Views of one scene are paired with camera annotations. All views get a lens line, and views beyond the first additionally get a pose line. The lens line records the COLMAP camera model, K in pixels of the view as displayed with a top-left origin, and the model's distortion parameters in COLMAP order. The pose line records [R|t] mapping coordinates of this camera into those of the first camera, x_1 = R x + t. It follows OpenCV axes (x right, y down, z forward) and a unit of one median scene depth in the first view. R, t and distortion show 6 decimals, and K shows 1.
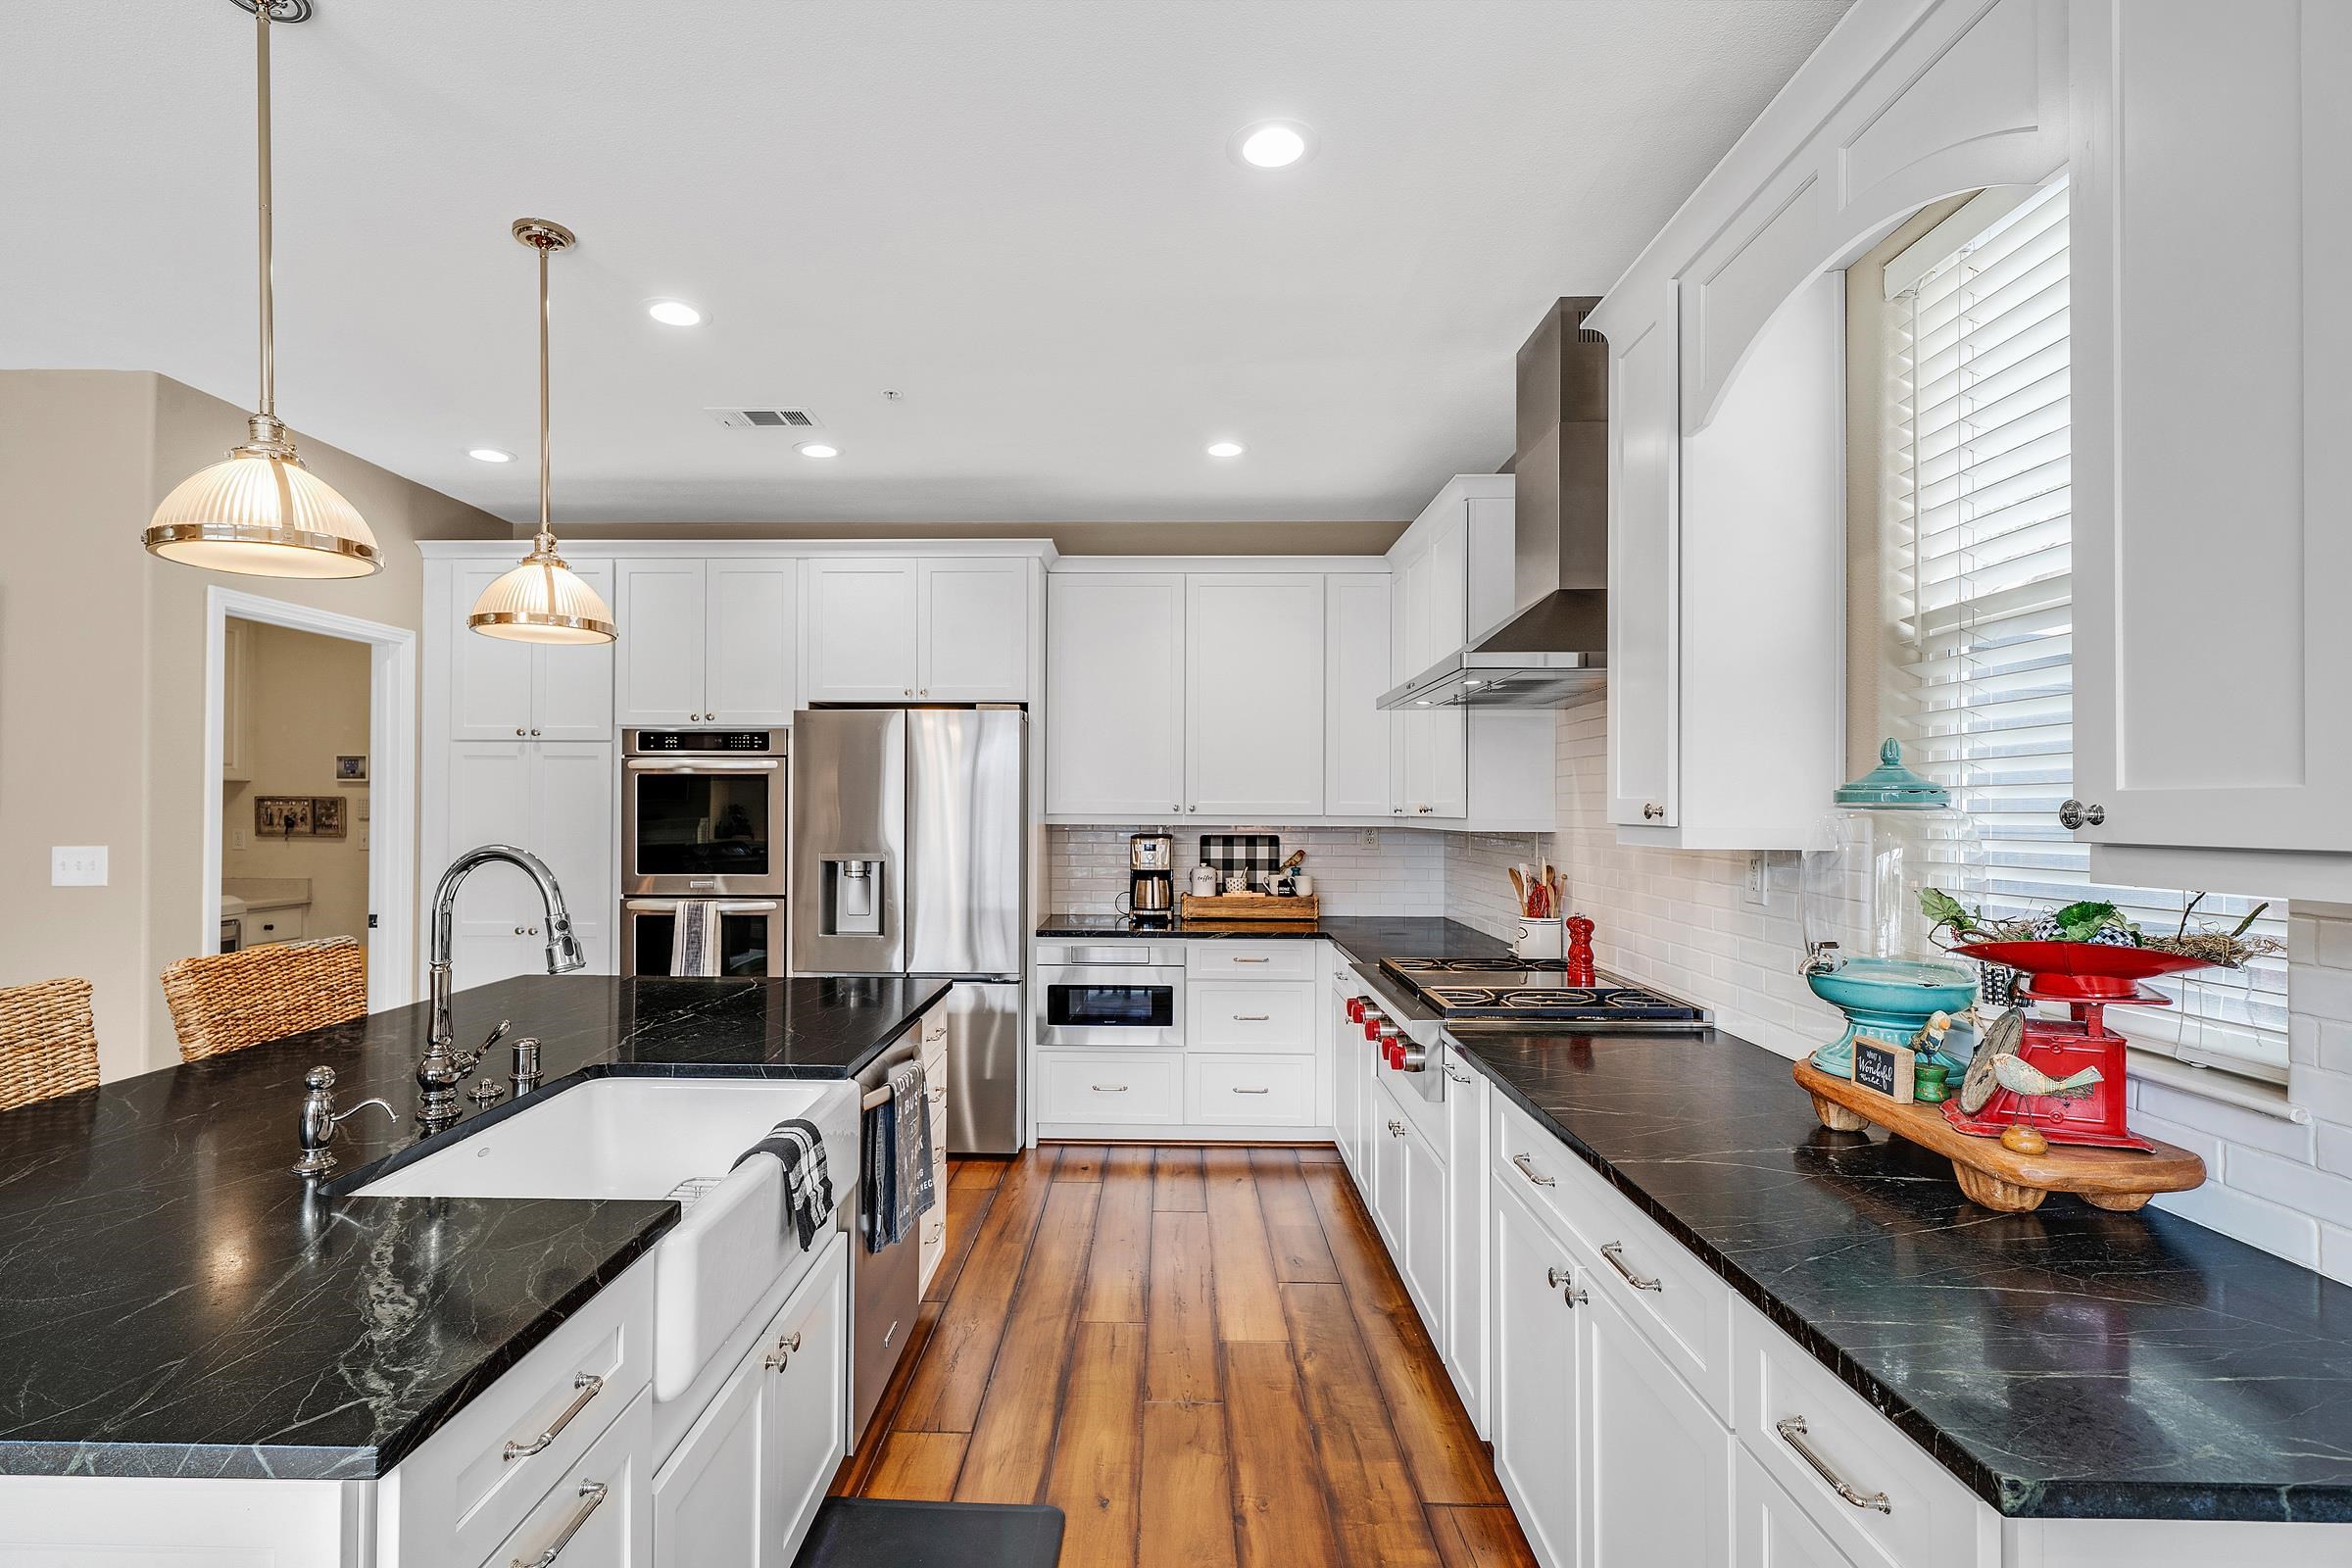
lens RADIAL K [[1088.3, 0, 1154.5], [0, 1088.3, 789.2], [0, 0, 1]] dist [0.004439, 0.000023]
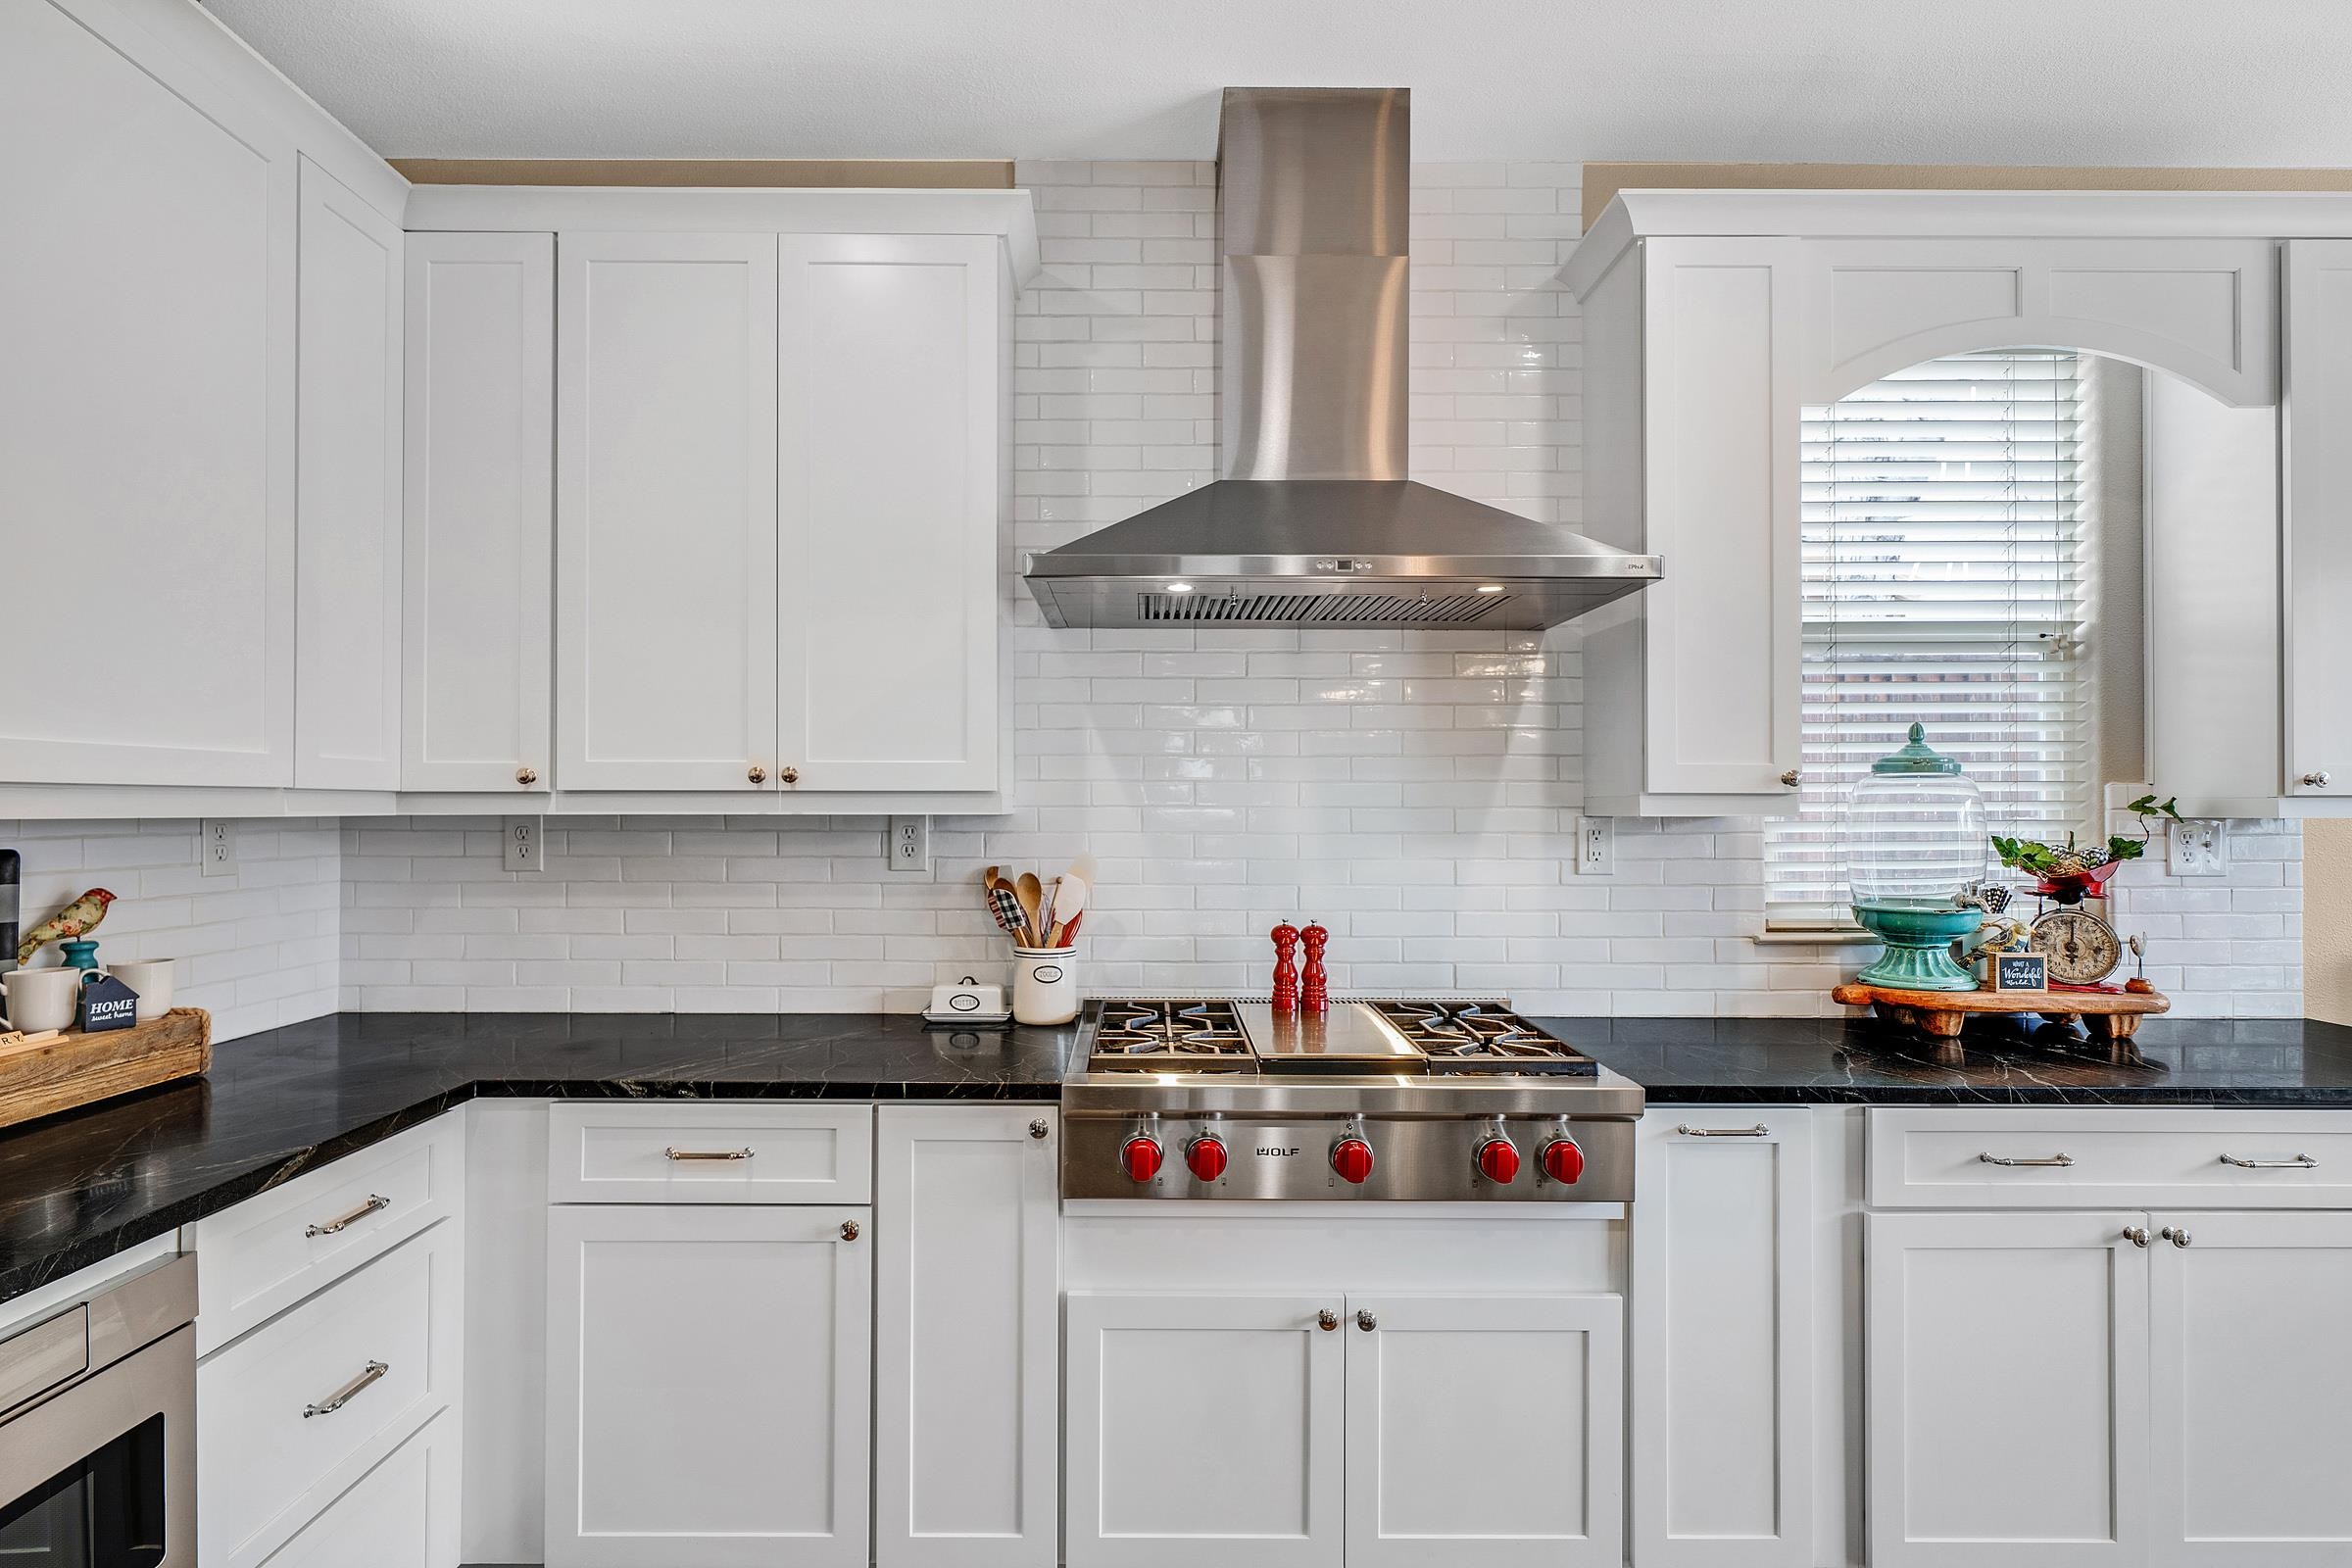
lens RADIAL K [[1230.4, 0, 1138.9], [0, 1230.4, 786.3], [0, 0, 1]] dist [0.000297, 0.000657]
pose [[-0.023416, 0.008603, 0.999689, -0.295135], [-0.021190, 0.999734, -0.009100, 0.022804], [-0.999501, -0.021396, -0.023227, 0.759674]]
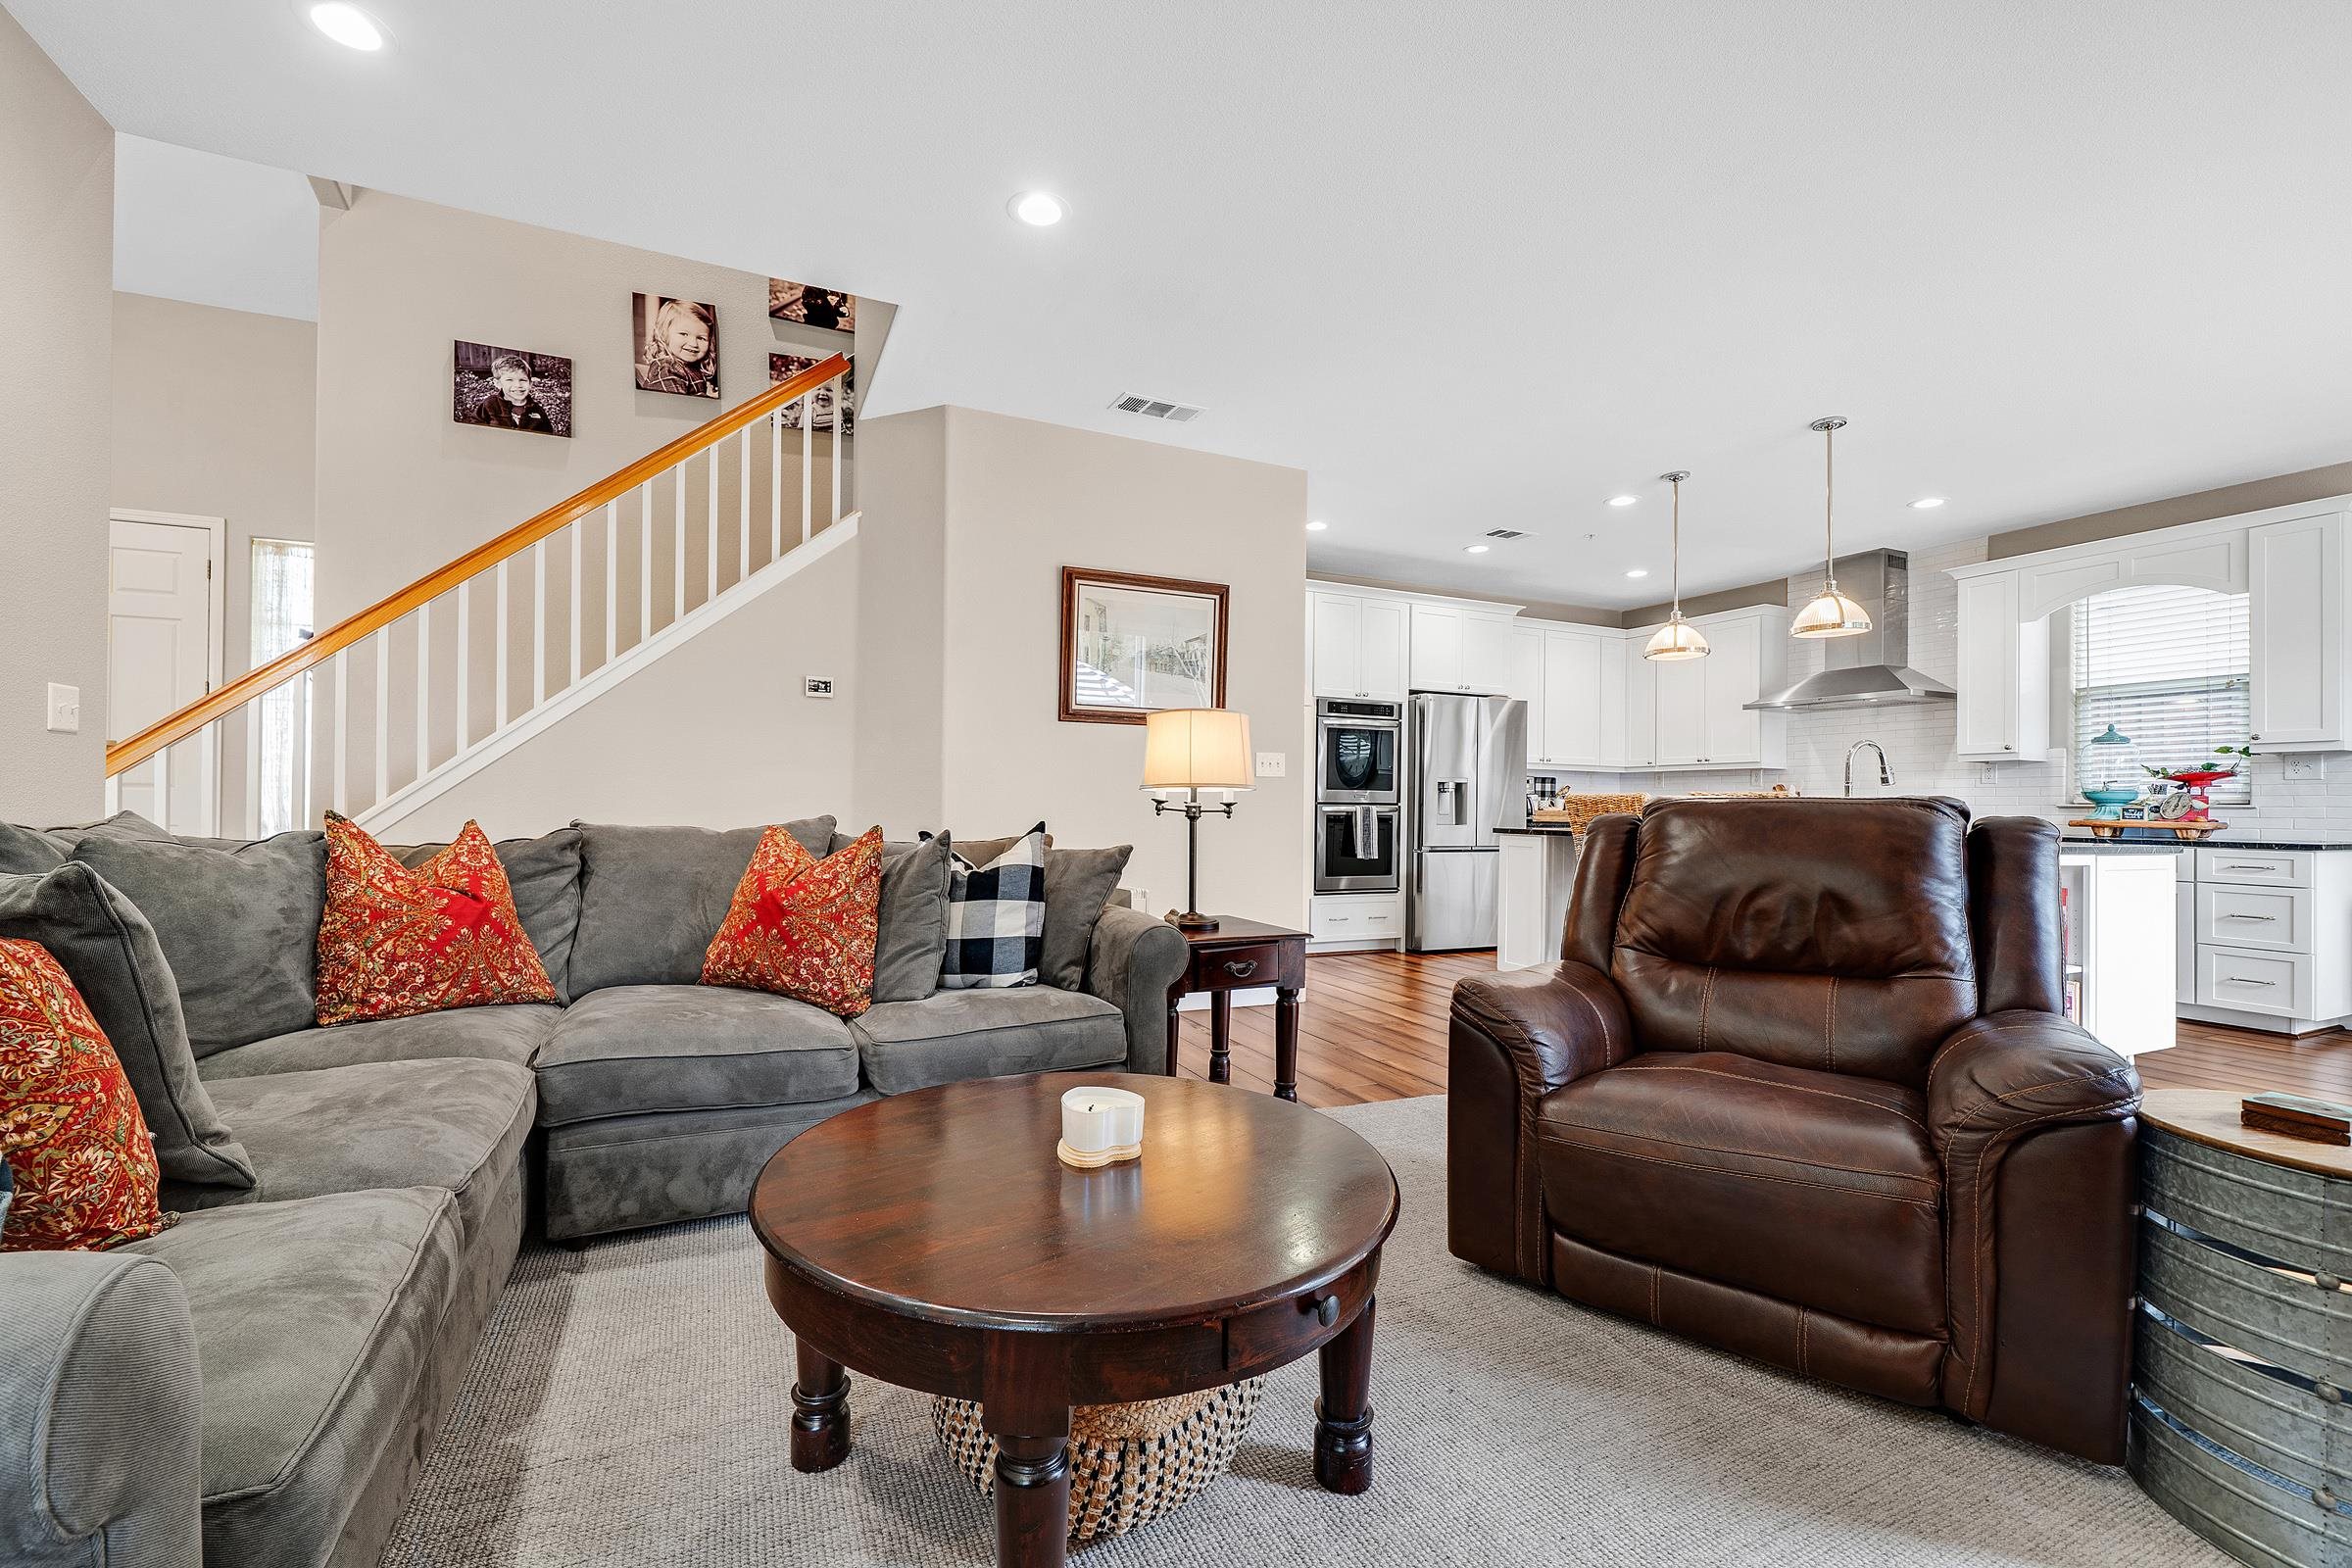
lens RADIAL K [[963.5, 0, 1159.4], [0, 963.5, 791.3], [0, 0, 1]] dist [0.000394, 0.000296]
pose [[0.900497, 0.014233, 0.434629, -1.323489], [-0.016675, 0.999859, 0.001806, 0.082585], [-0.434542, -0.008874, 0.900608, -0.175652]]
